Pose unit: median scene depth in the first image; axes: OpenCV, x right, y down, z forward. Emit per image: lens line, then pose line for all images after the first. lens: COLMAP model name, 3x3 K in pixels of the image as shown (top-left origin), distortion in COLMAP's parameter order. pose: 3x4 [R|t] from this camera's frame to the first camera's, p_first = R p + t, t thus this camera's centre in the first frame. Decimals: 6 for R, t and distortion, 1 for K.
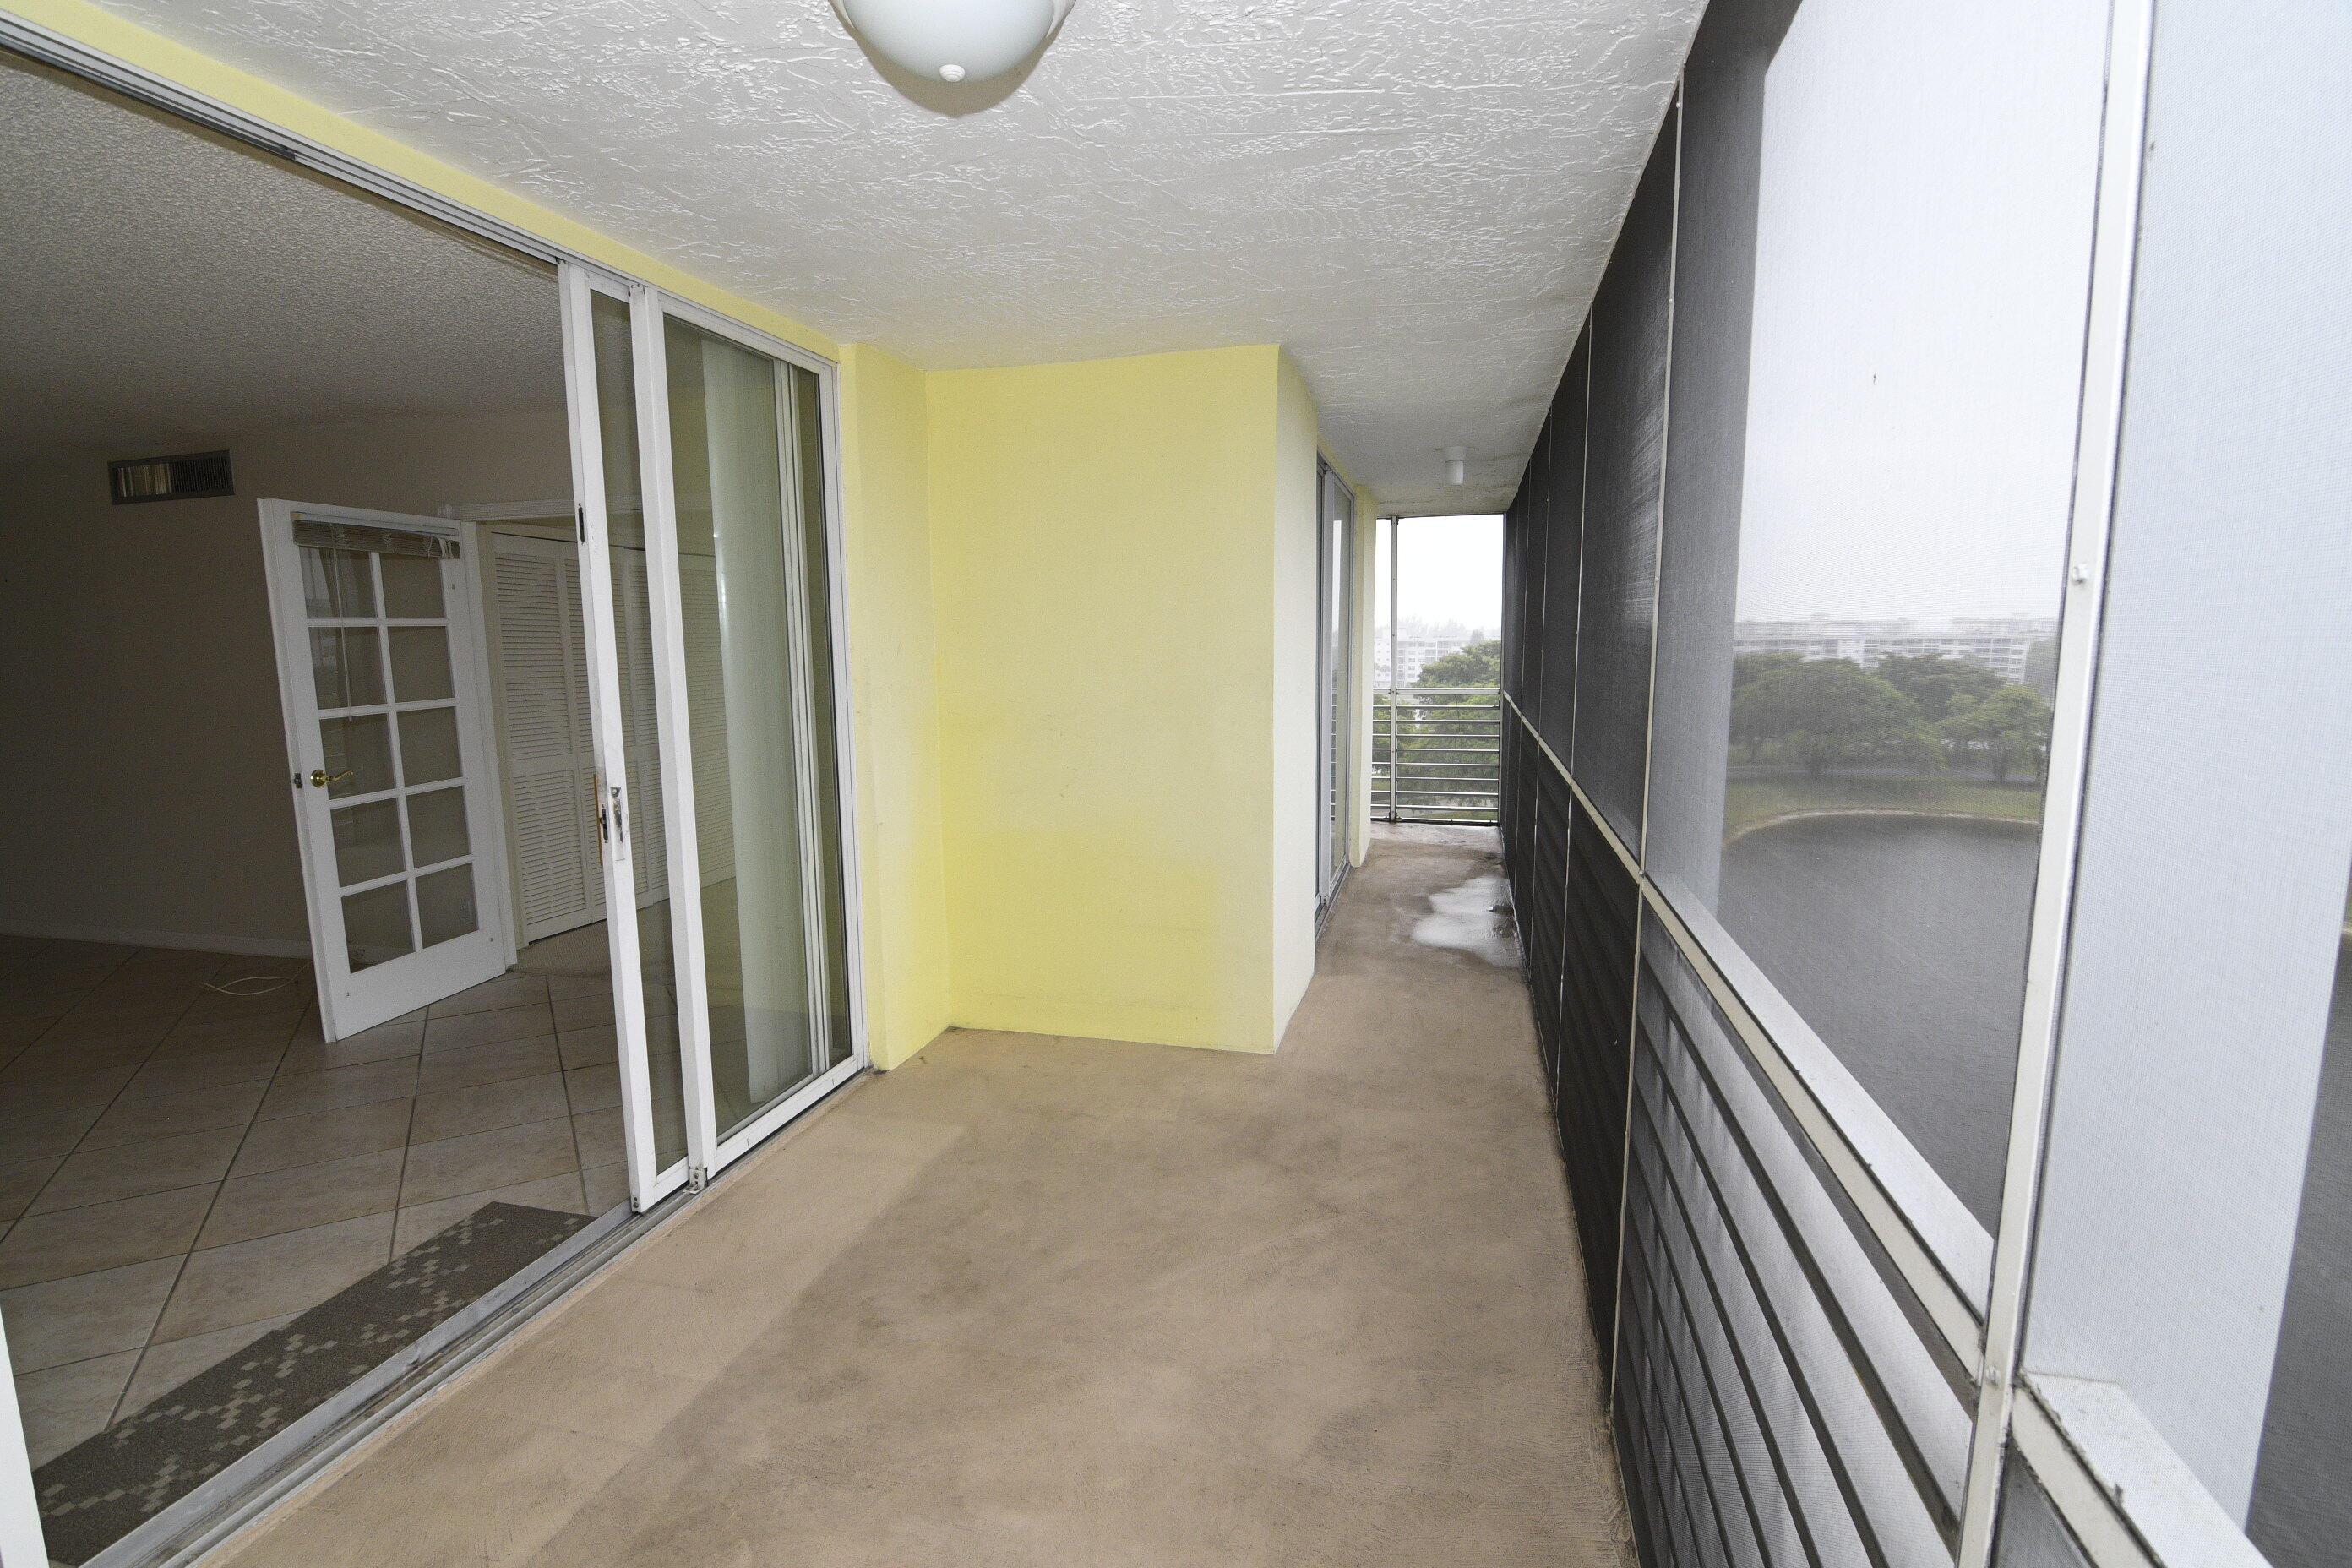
lens RADIAL K [[1136.8, 0, 1155.3], [0, 1136.8, 806.9], [0, 0, 1]] dist [-0.004034, -0.012920]
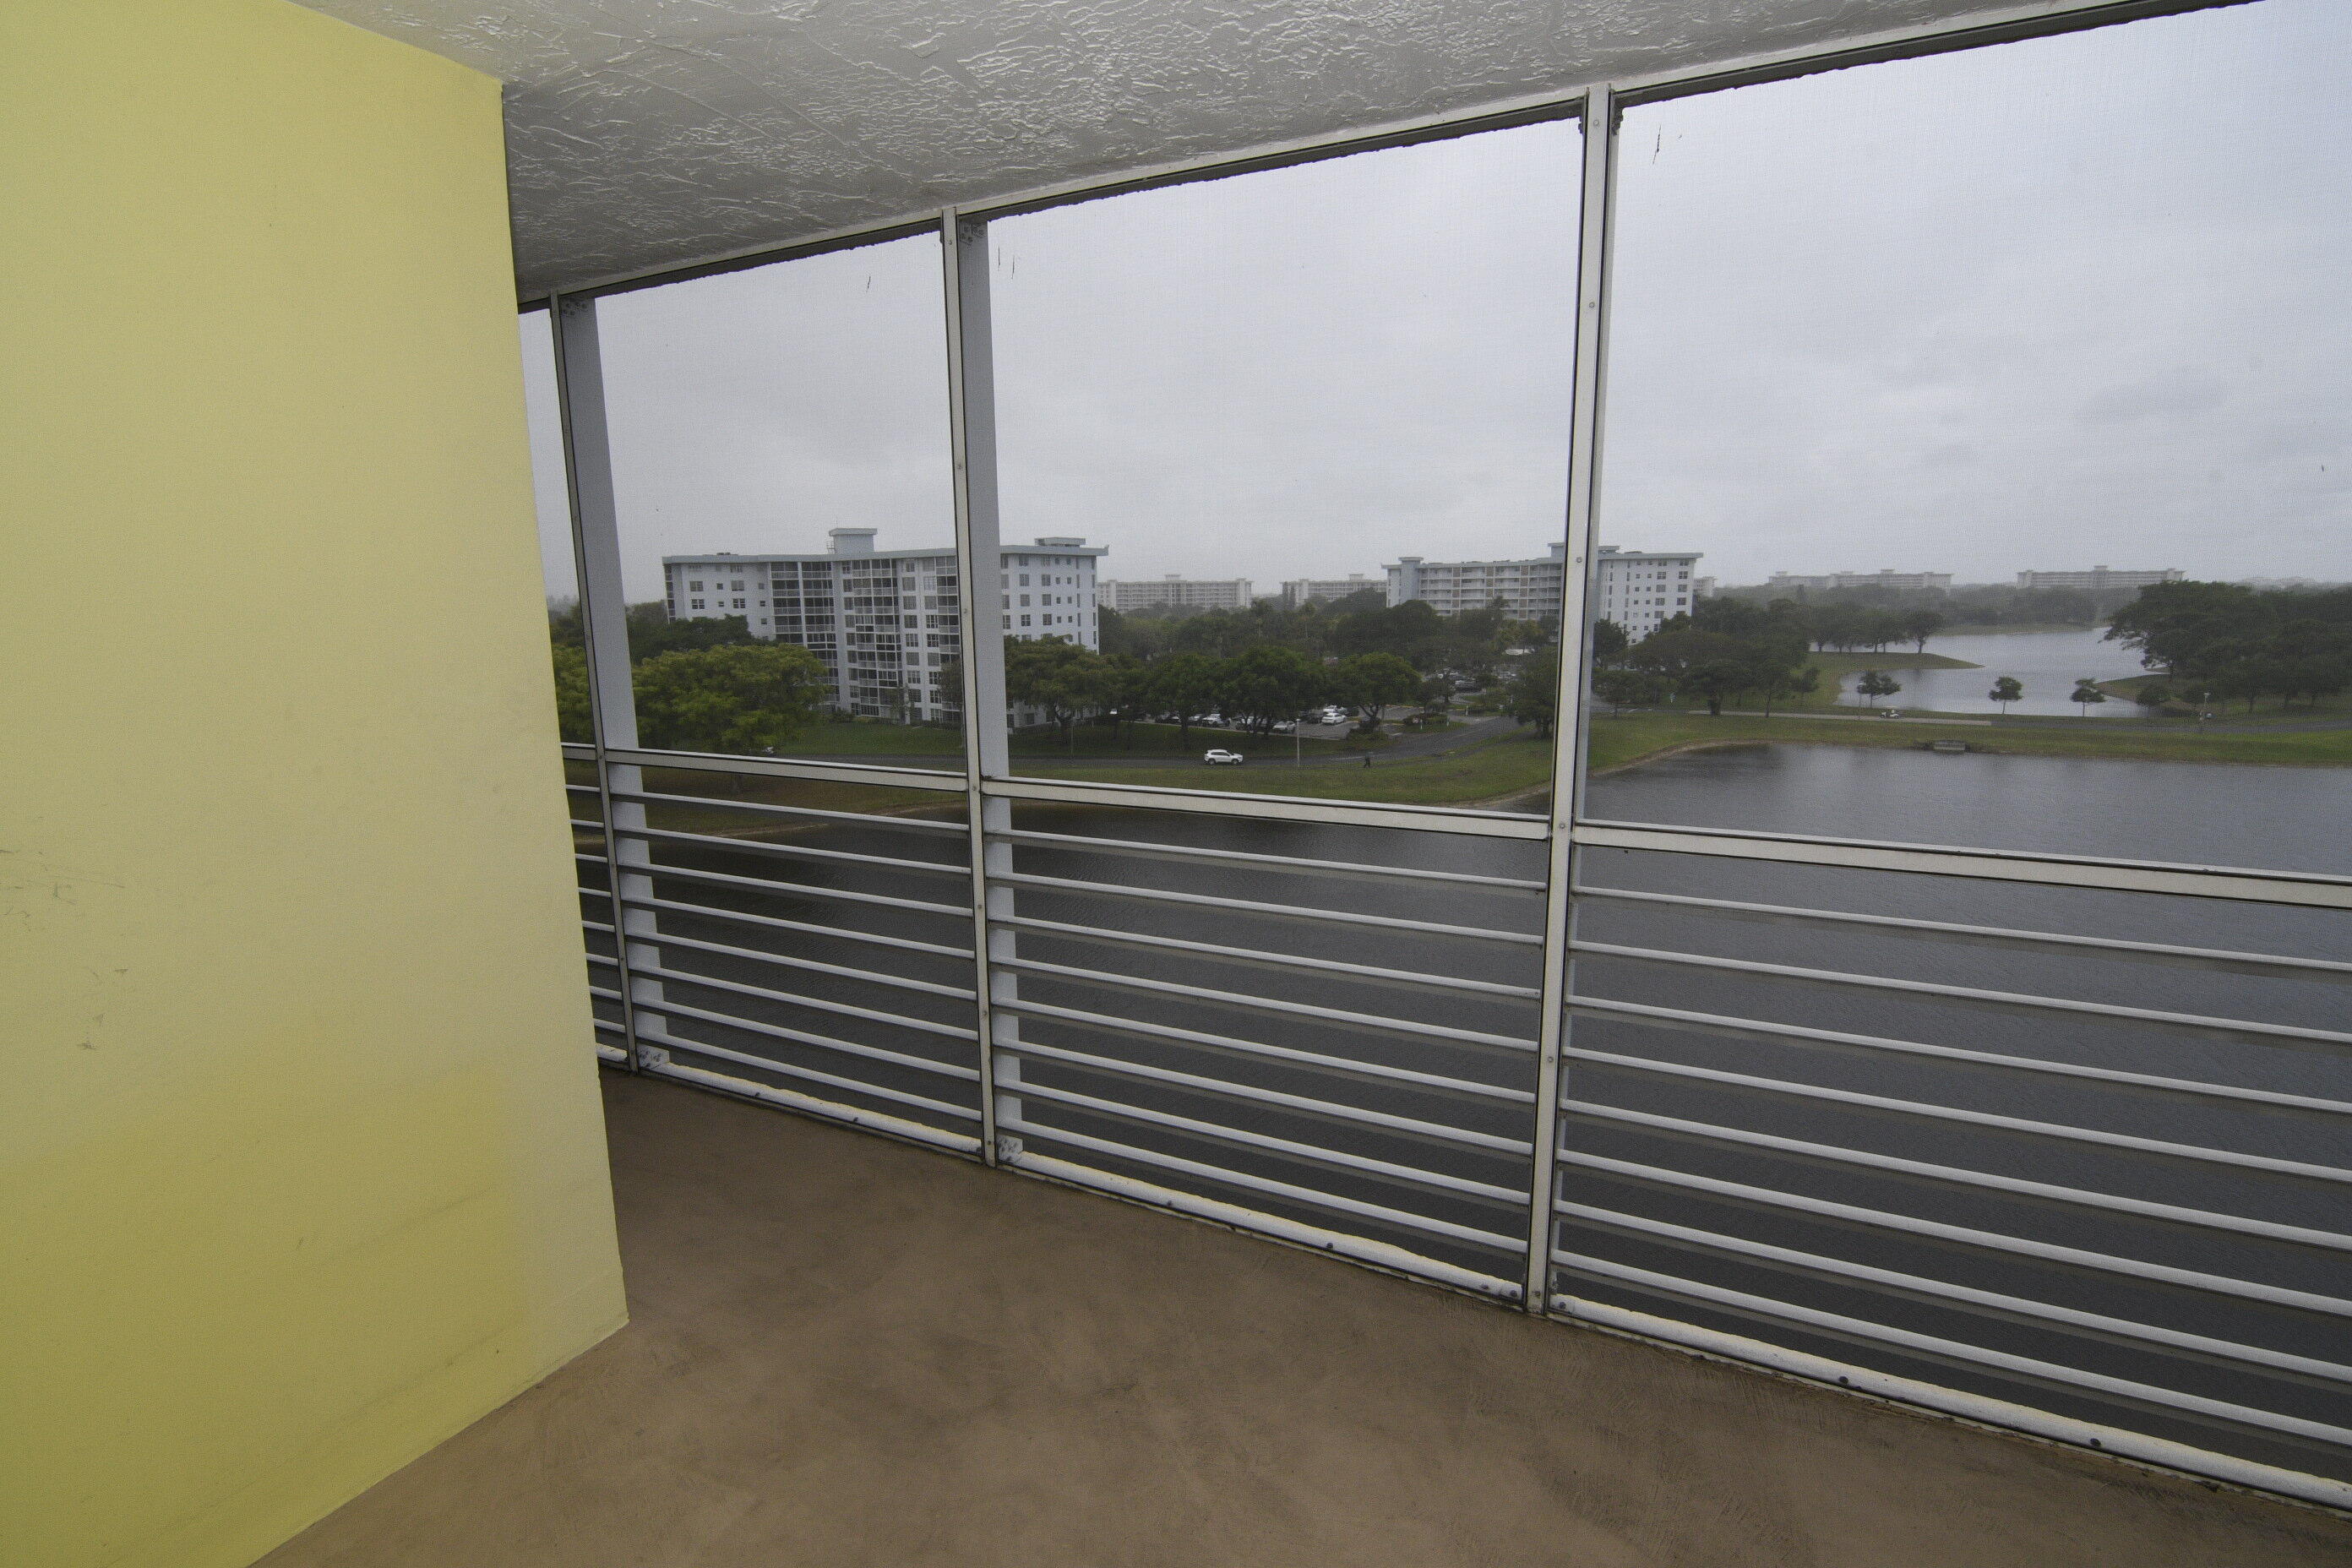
lens RADIAL K [[1136.8, 0, 1155.3], [0, 1136.8, 806.9], [0, 0, 1]] dist [-0.004034, -0.012920]
pose [[0.219673, -0.173320, 0.960054, -0.483462], [0.154862, 0.977809, 0.141090, -0.119307], [-0.963204, 0.117683, 0.241639, 0.746647]]
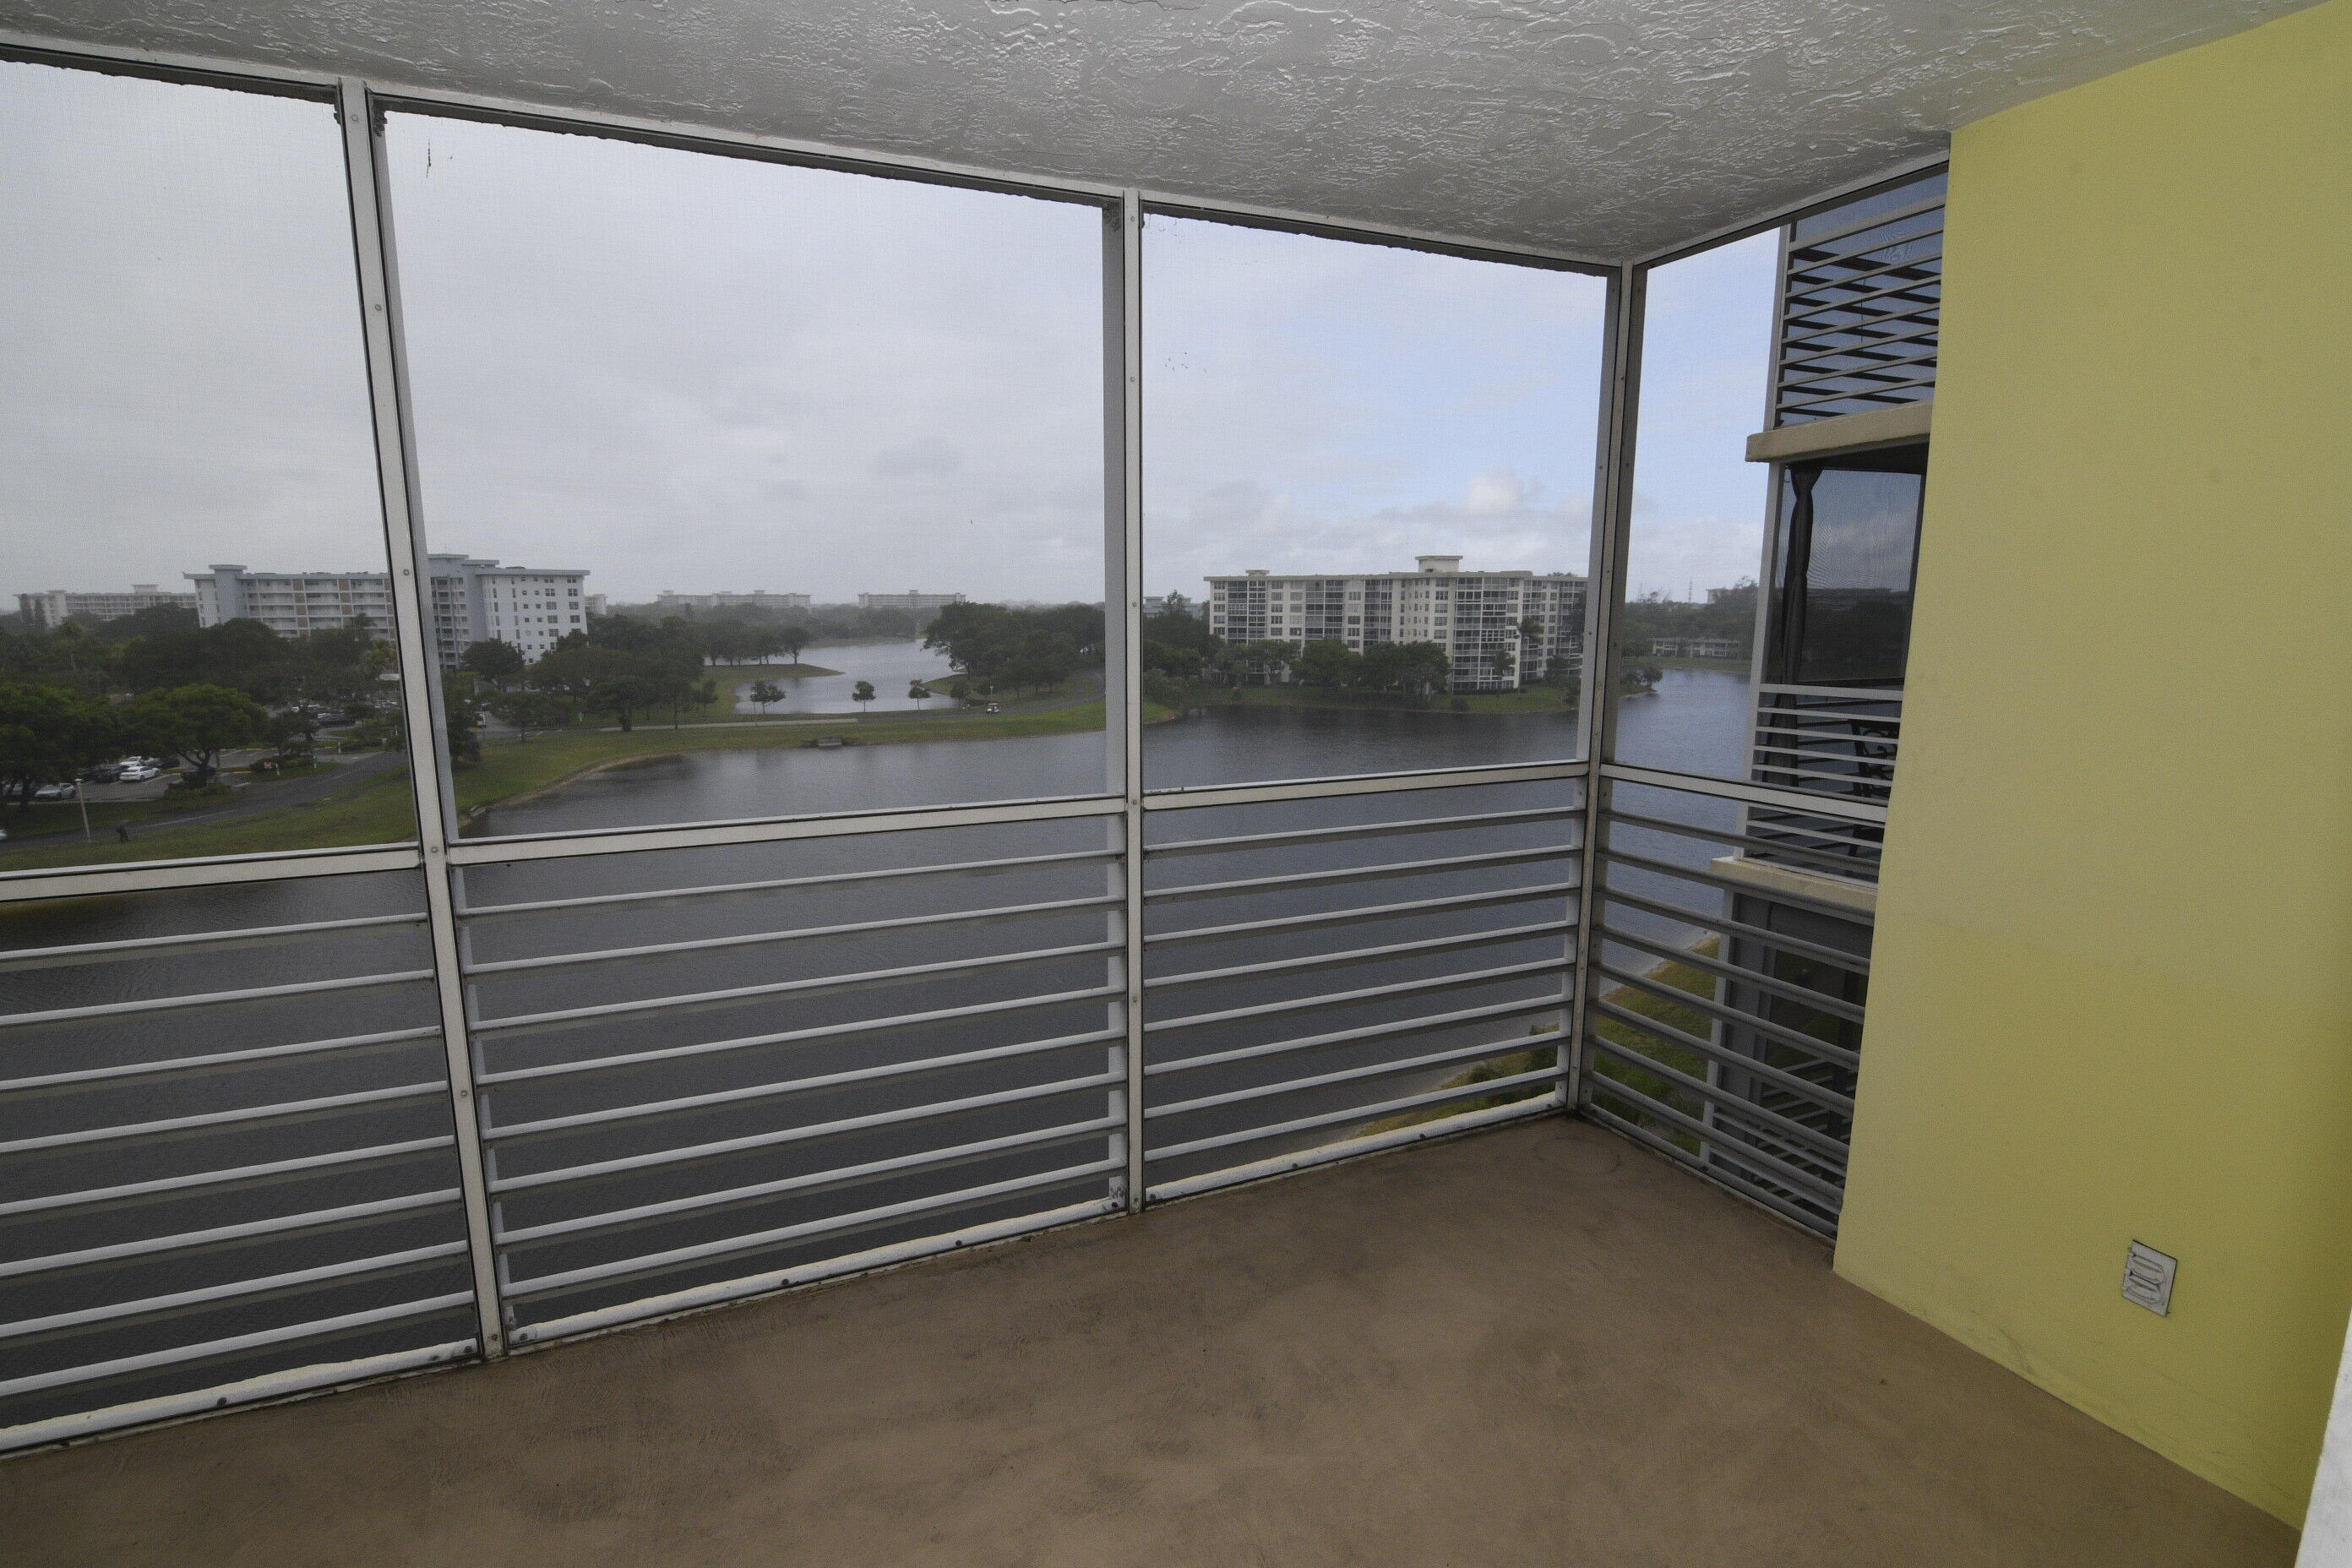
lens RADIAL K [[1137.6, 0, 1152.9], [0, 1137.6, 807.3], [0, 0, 1]] dist [-0.003748, -0.011519]
pose [[-0.622144, -0.128052, 0.772360, -0.537671], [0.122437, 0.958481, 0.257534, -0.114208], [-0.773270, 0.254788, -0.580635, 0.728829]]
